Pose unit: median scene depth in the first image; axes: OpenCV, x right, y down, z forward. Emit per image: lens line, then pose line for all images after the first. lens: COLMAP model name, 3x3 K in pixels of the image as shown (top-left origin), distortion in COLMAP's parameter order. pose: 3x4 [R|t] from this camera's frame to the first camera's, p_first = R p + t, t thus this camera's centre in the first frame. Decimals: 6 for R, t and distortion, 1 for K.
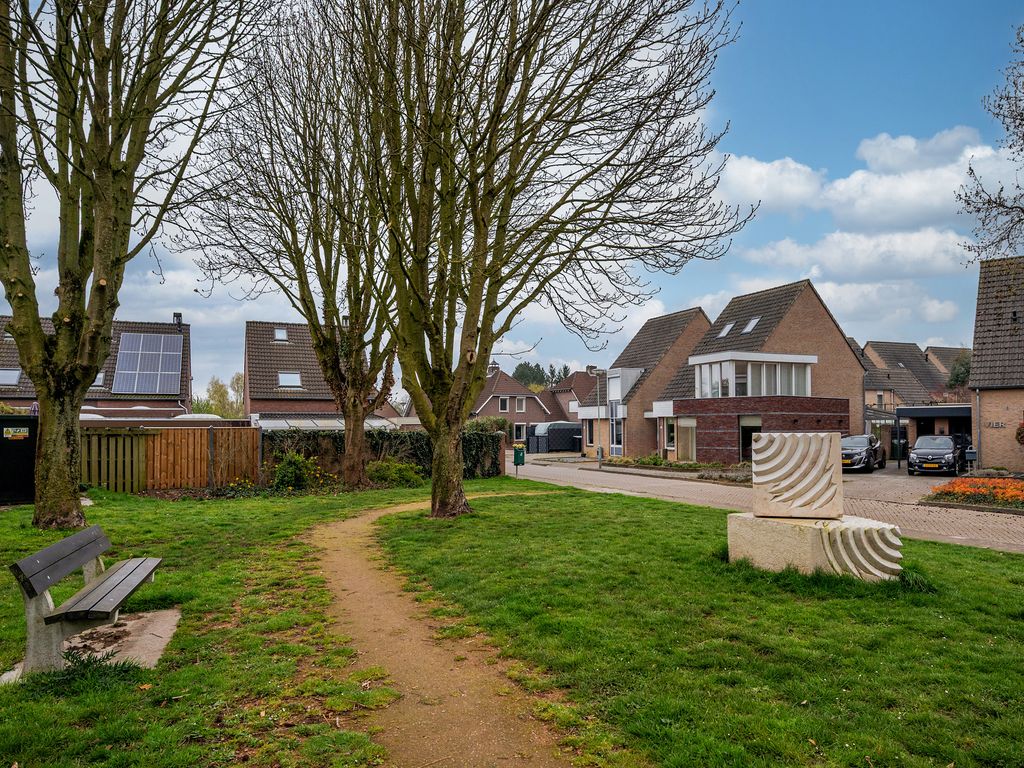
lens RADIAL K [[720.1, 0, 514.1], [0, 720.1, 403.2], [0, 0, 1]] dist [-0.003342, 0.000154]
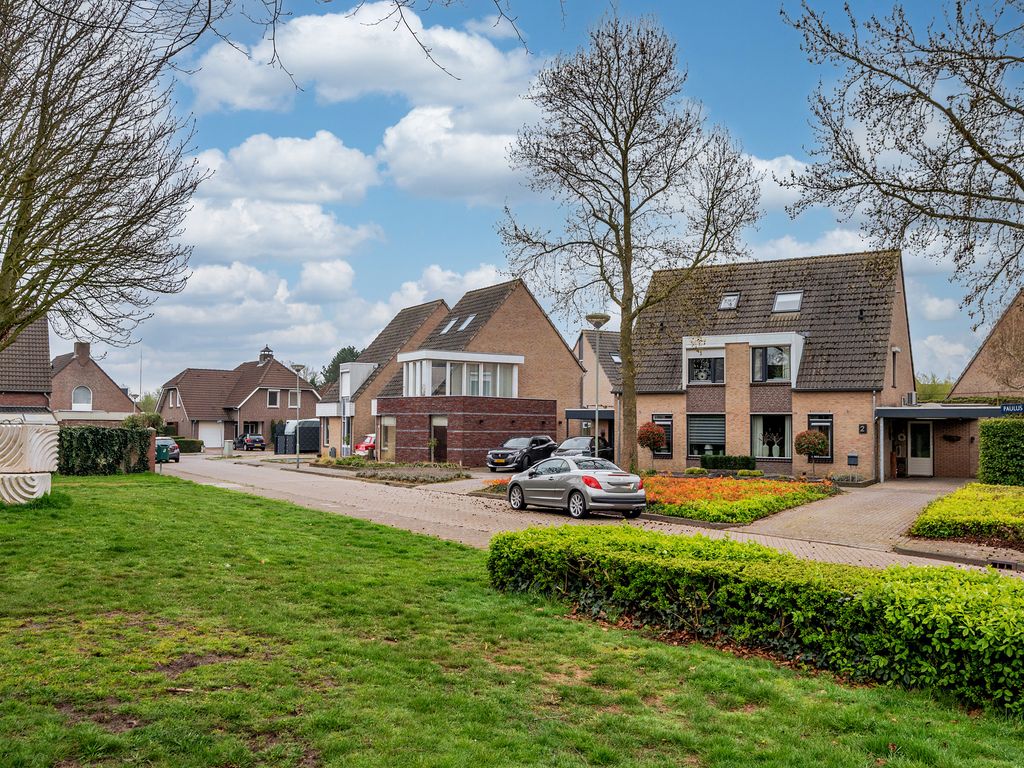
lens RADIAL K [[916.6, 0, 512.0], [0, 916.6, 384.0], [0, 0, 1]] dist [-0.002124, 0.000253]
pose [[0.990416, 0.019064, 0.136796, 0.231897], [-0.017172, 0.999740, -0.014999, -0.008292], [-0.137046, 0.012506, 0.990486, -0.247298]]
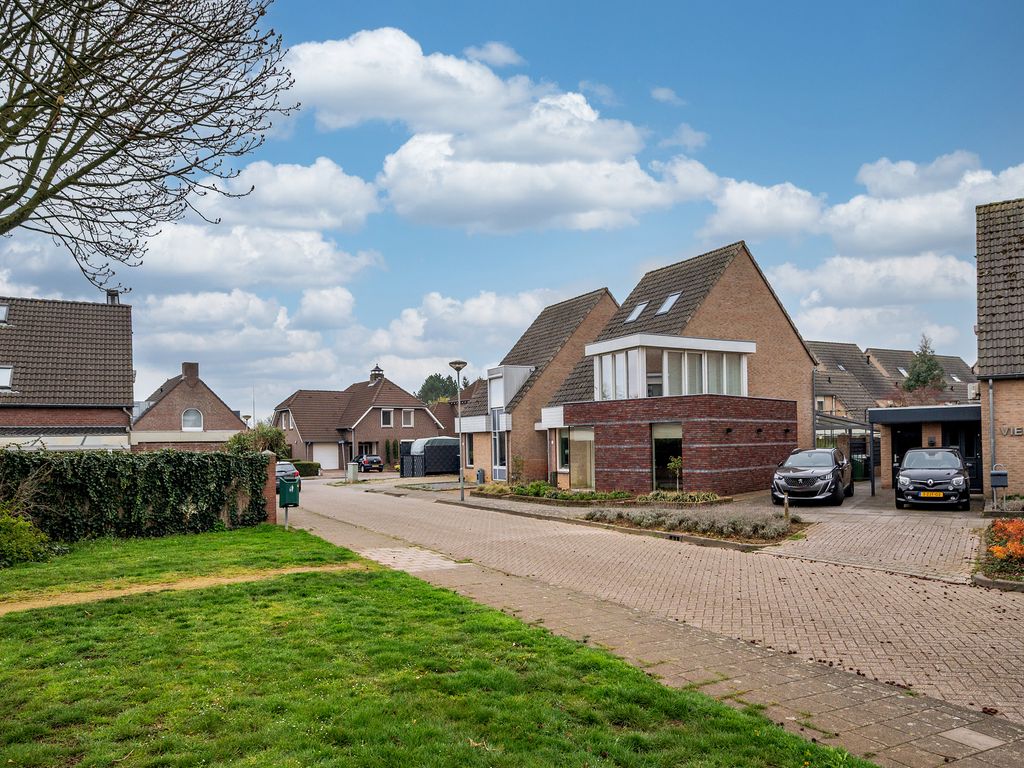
lens RADIAL K [[725.4, 0, 512.8], [0, 725.4, 430.0], [0, 0, 1]] dist [-0.004554, -0.001673]
pose [[0.995481, -0.010570, 0.094369, 0.101519], [0.009347, 0.999867, 0.013398, 0.011400], [-0.094498, -0.012456, 0.995447, 0.280649]]
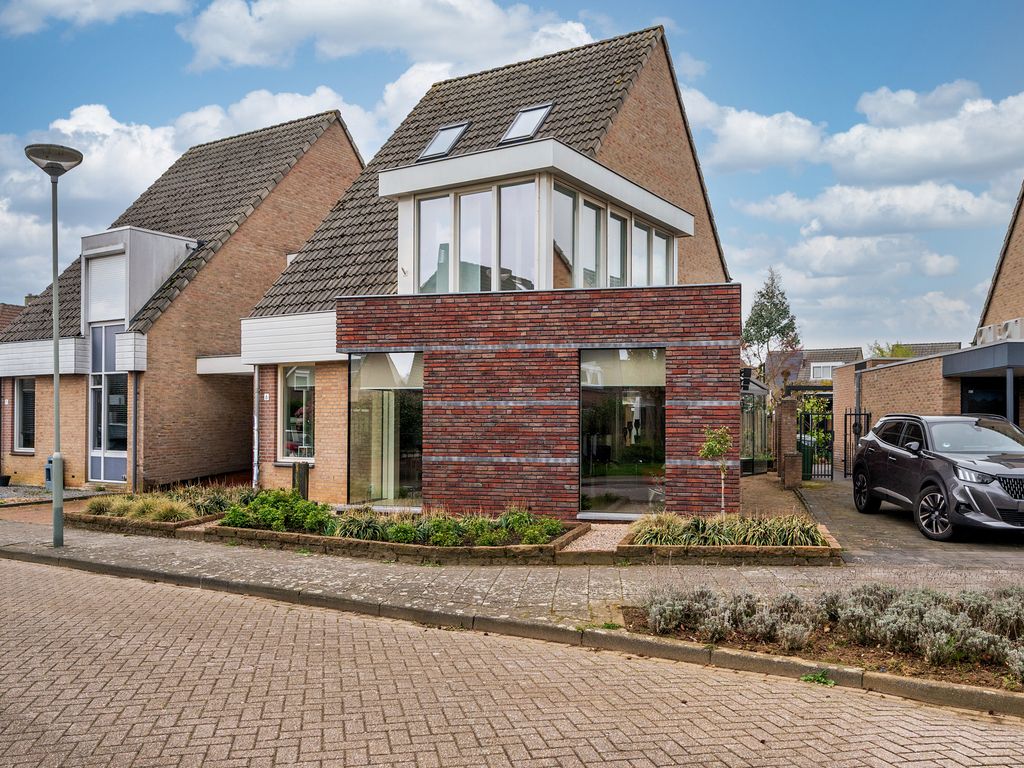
lens RADIAL K [[871.0, 0, 511.3], [0, 871.0, 413.4], [0, 0, 1]] dist [-0.000382, -0.001560]
pose [[0.821899, 0.015768, 0.569415, 0.075598], [-0.026886, 0.999577, 0.011128, 0.036846], [-0.568998, -0.024455, 0.821975, 0.664554]]
